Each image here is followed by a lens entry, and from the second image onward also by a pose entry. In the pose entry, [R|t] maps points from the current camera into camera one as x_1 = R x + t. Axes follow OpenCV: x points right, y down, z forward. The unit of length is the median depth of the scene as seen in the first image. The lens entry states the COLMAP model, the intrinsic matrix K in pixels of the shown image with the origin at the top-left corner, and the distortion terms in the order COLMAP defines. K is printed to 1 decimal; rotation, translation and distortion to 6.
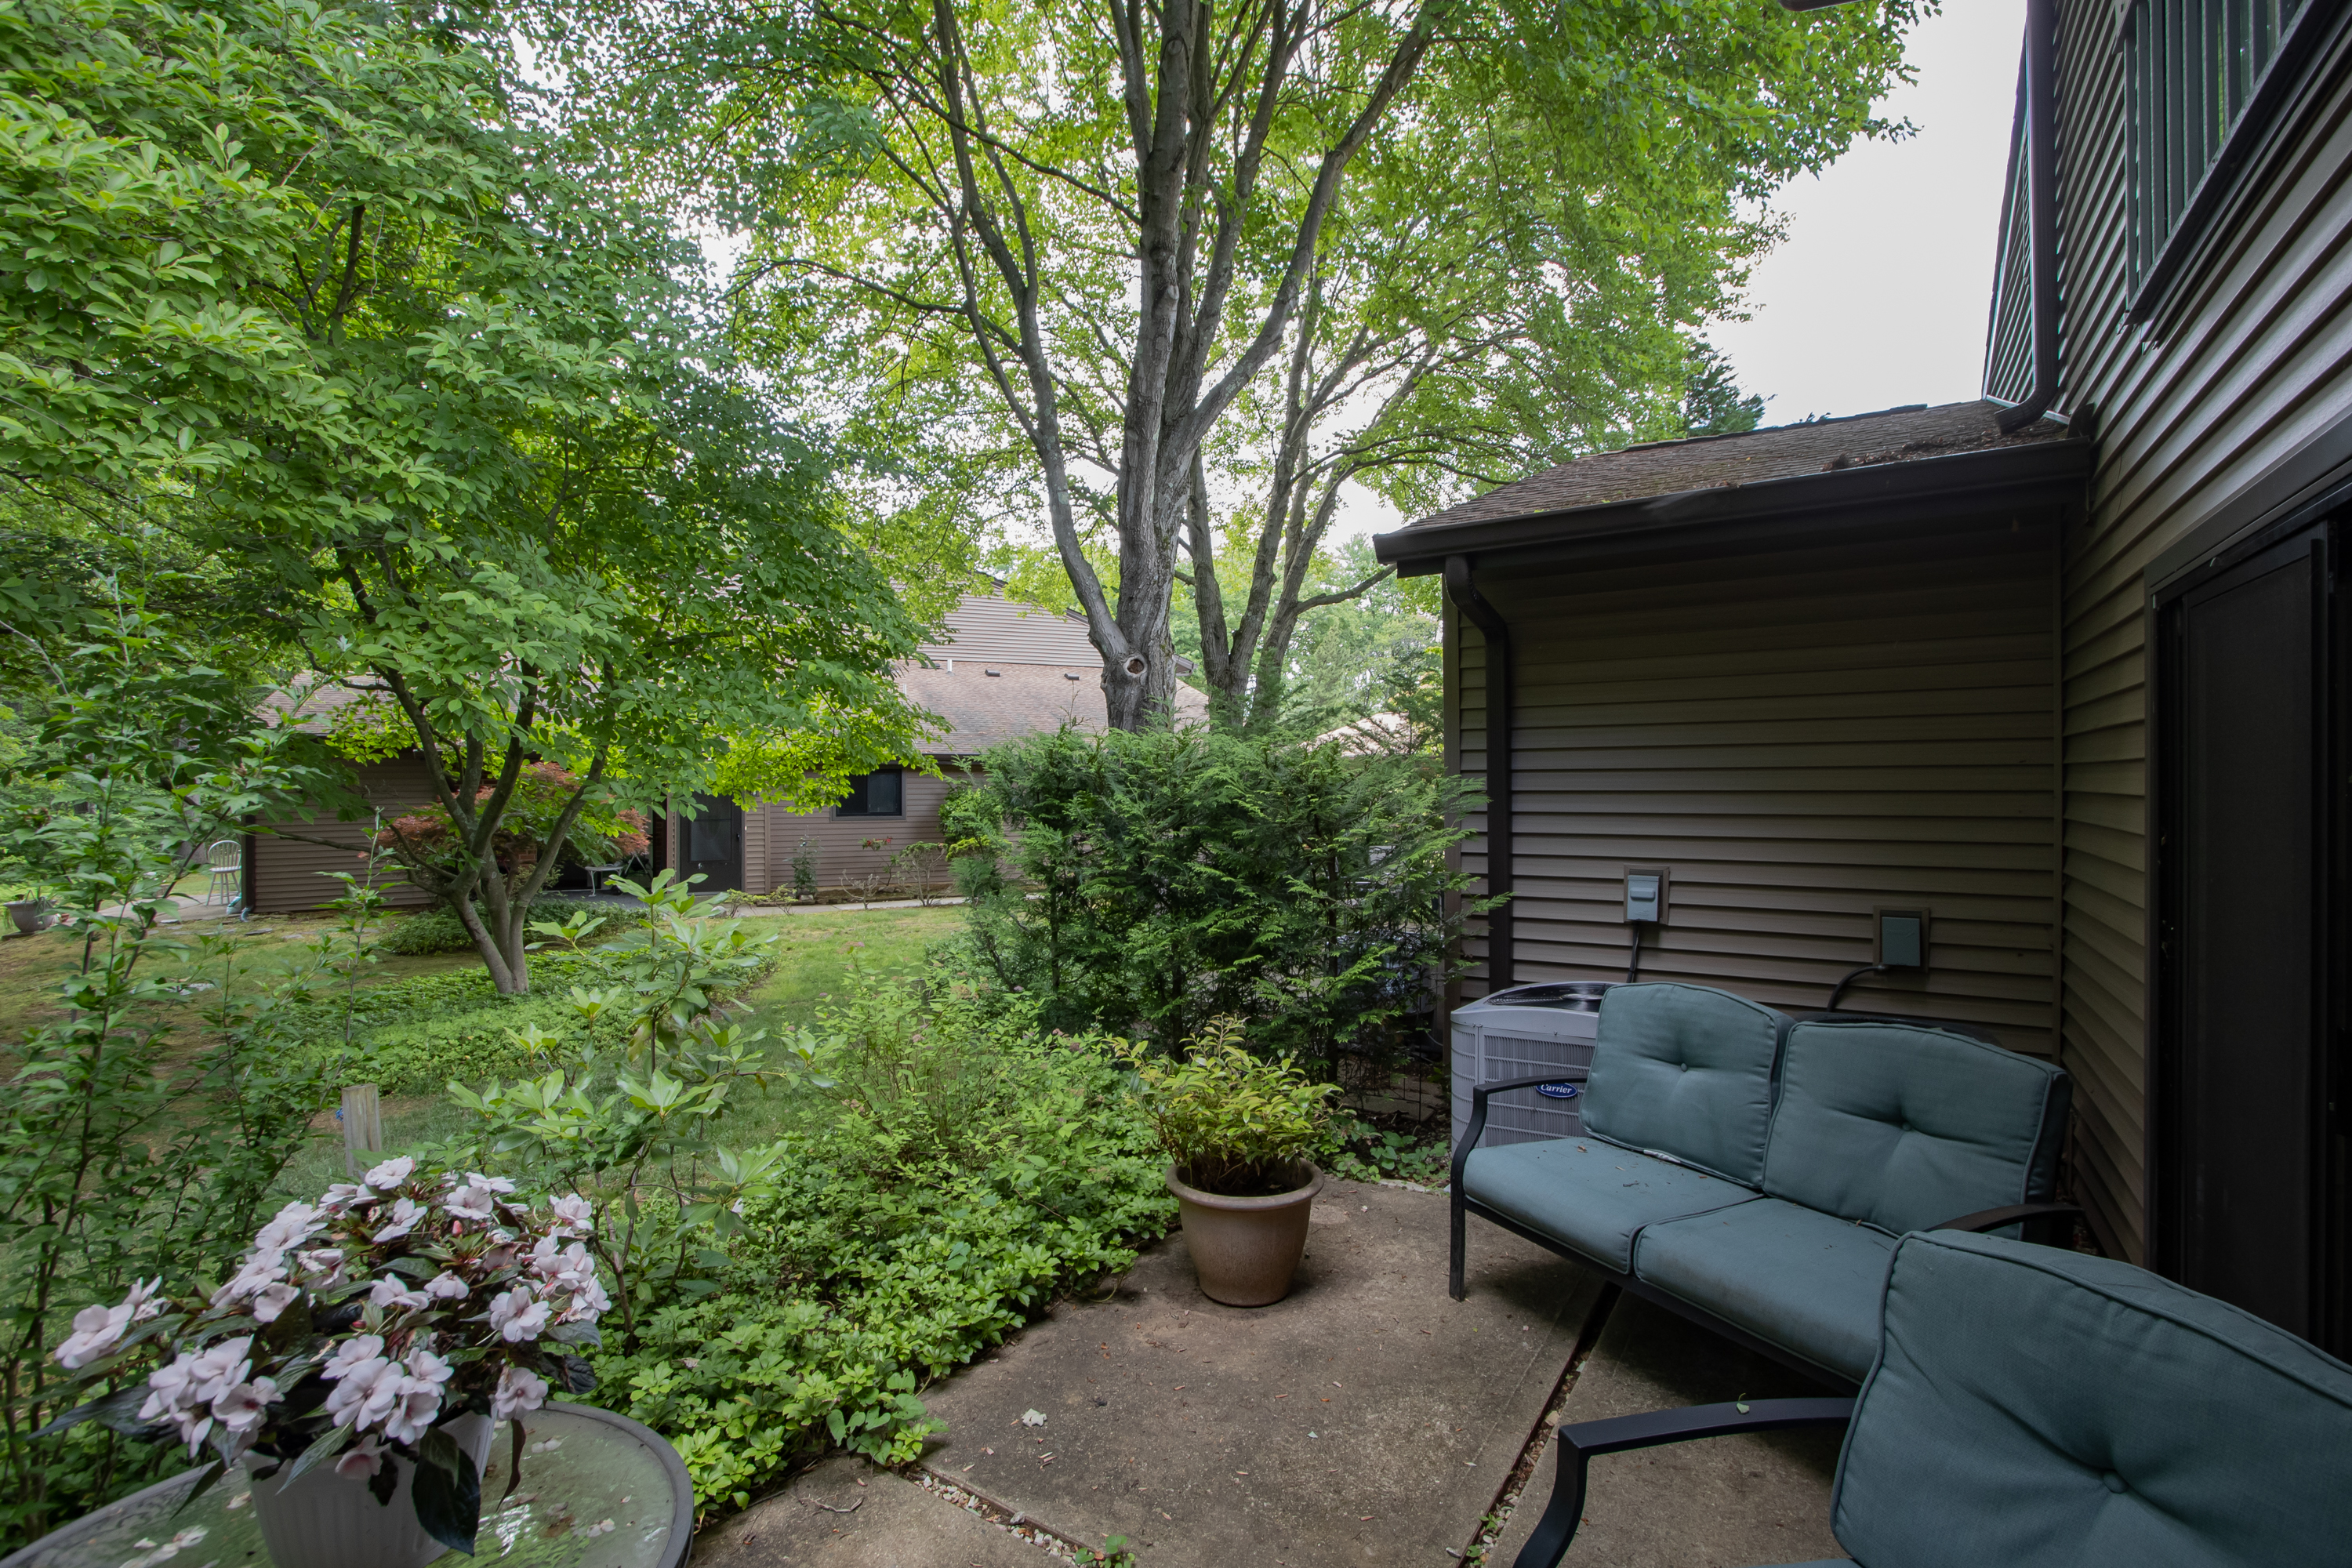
lens RADIAL K [[1094.2, 0, 1184.5], [0, 1094.2, 785.7], [0, 0, 1]] dist [-0.013755, 0.003241]
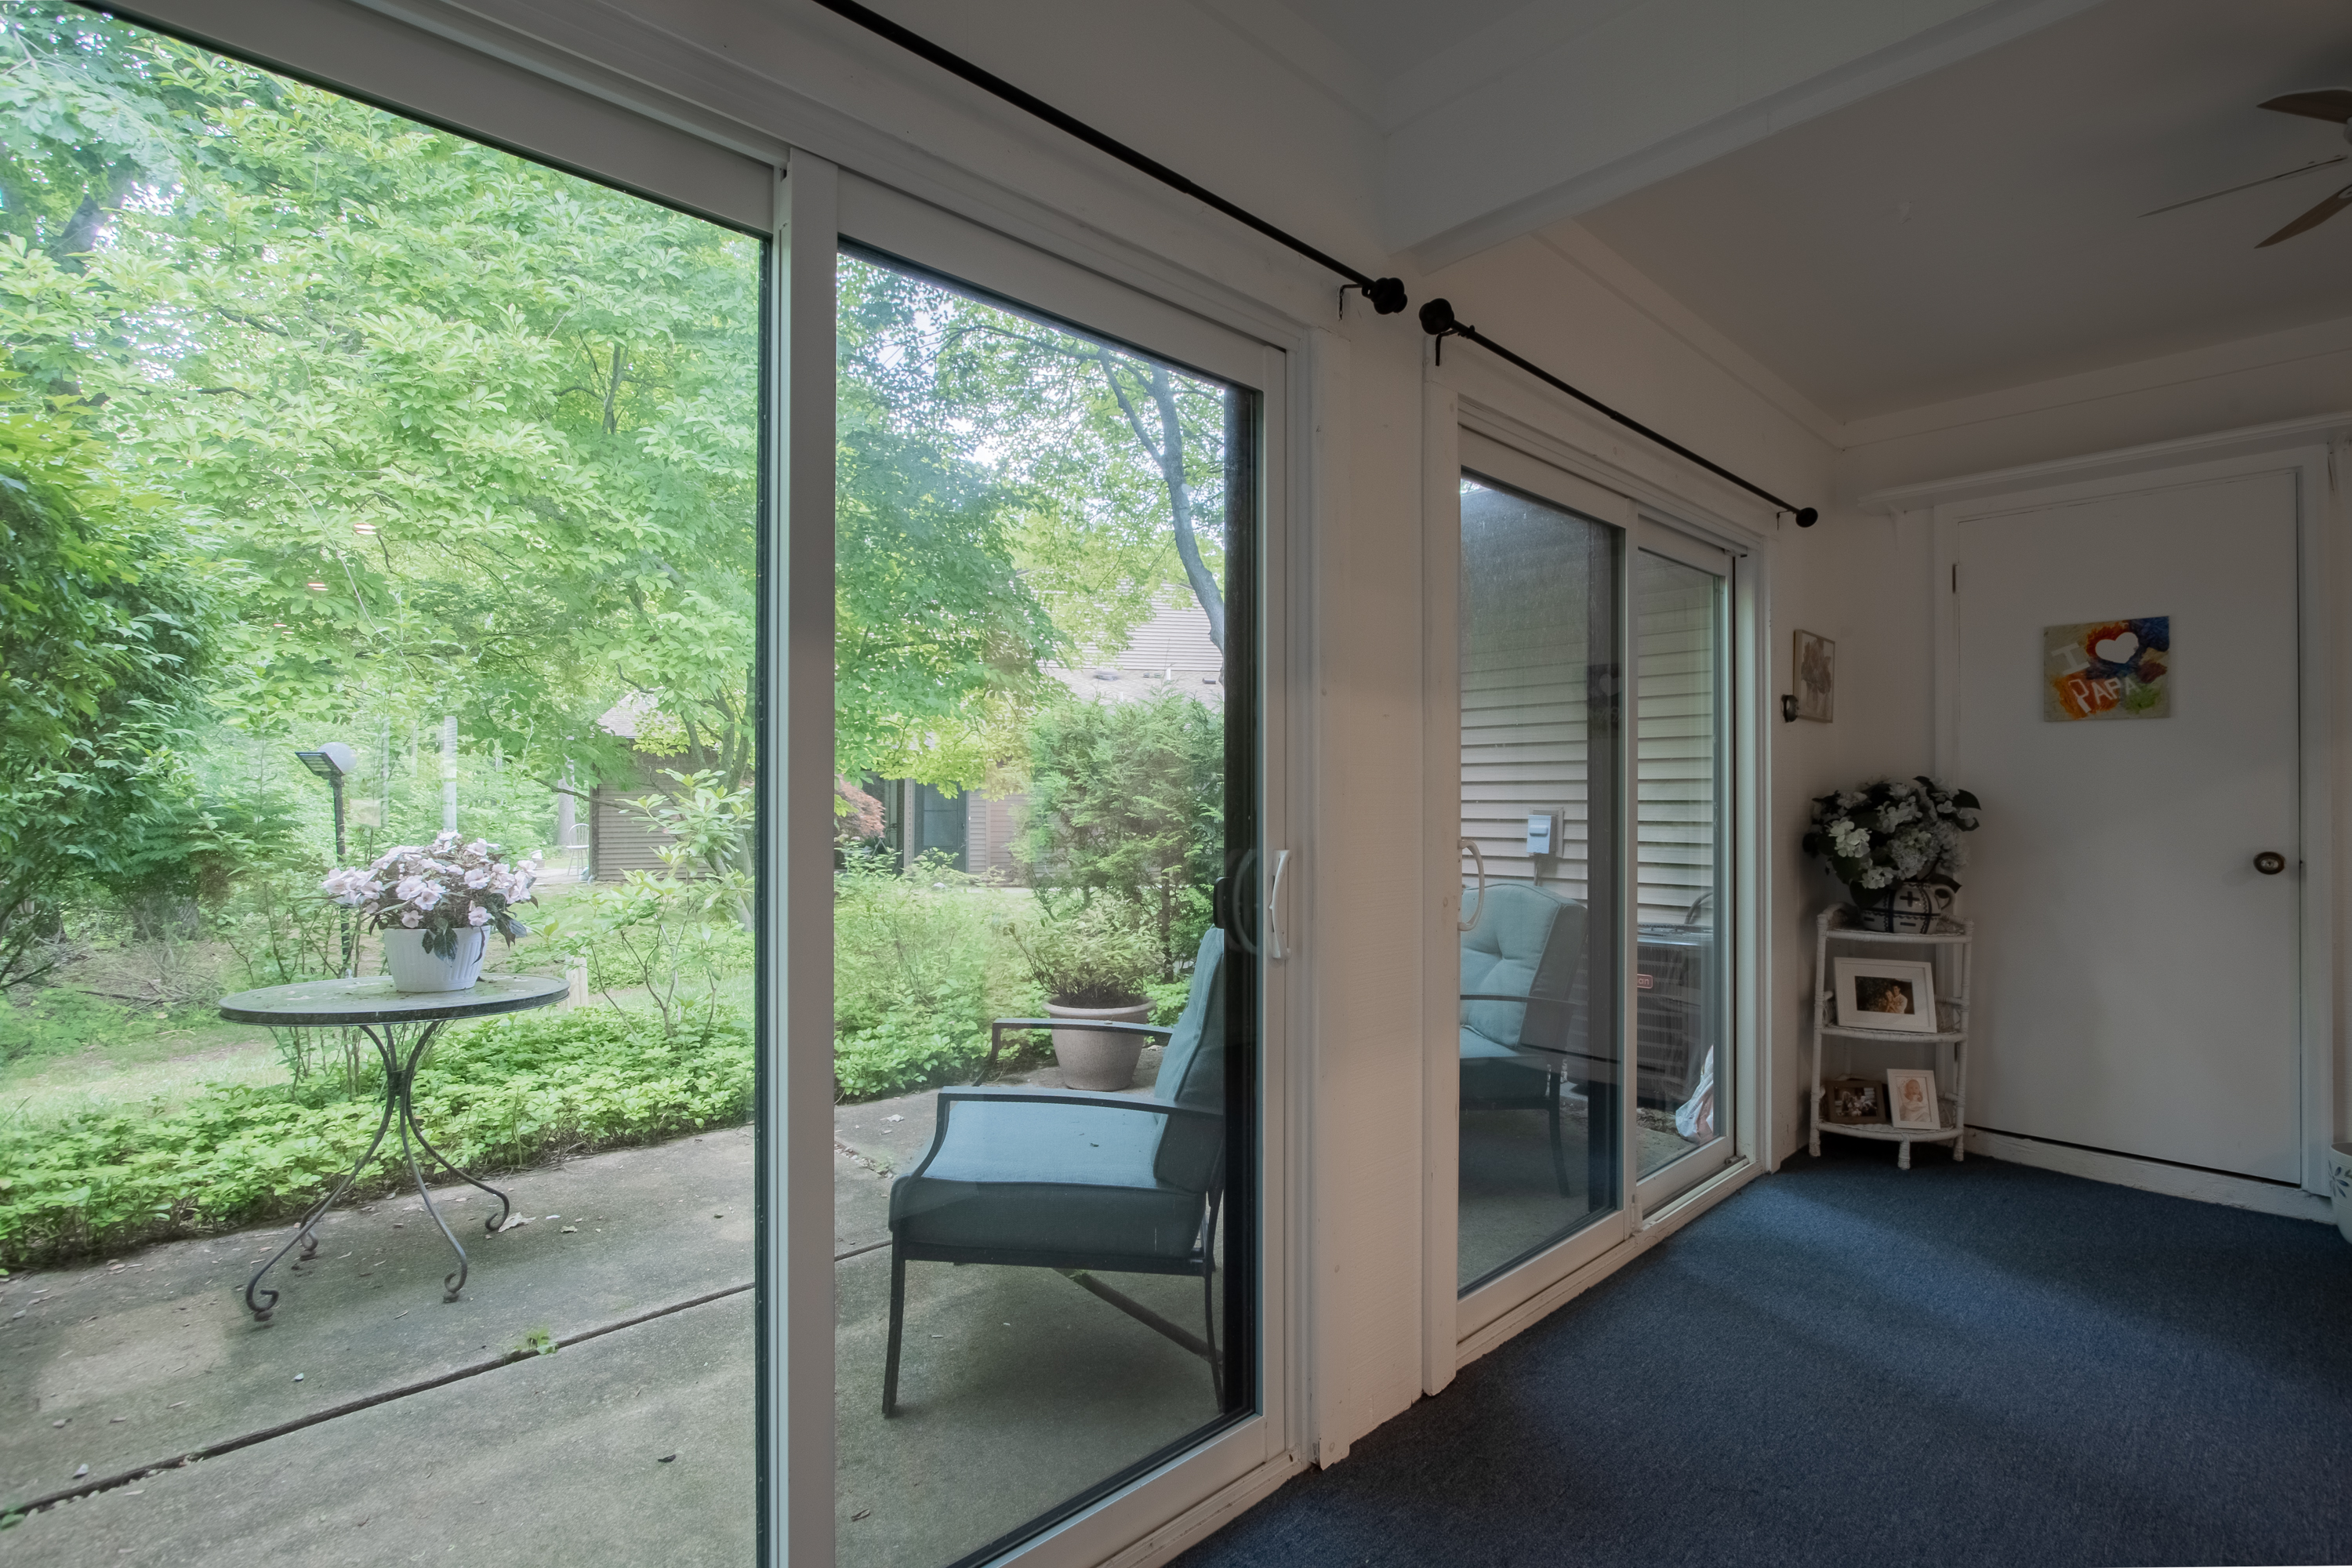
lens RADIAL K [[1094.2, 0, 1179.3], [0, 1094.2, 793.7], [0, 0, 1]] dist [-0.013755, 0.003241]
pose [[0.971400, 0.000802, -0.237447, 0.365544], [-0.002401, 0.999976, -0.006444, 0.077165], [0.237436, 0.006830, 0.971379, -0.241807]]
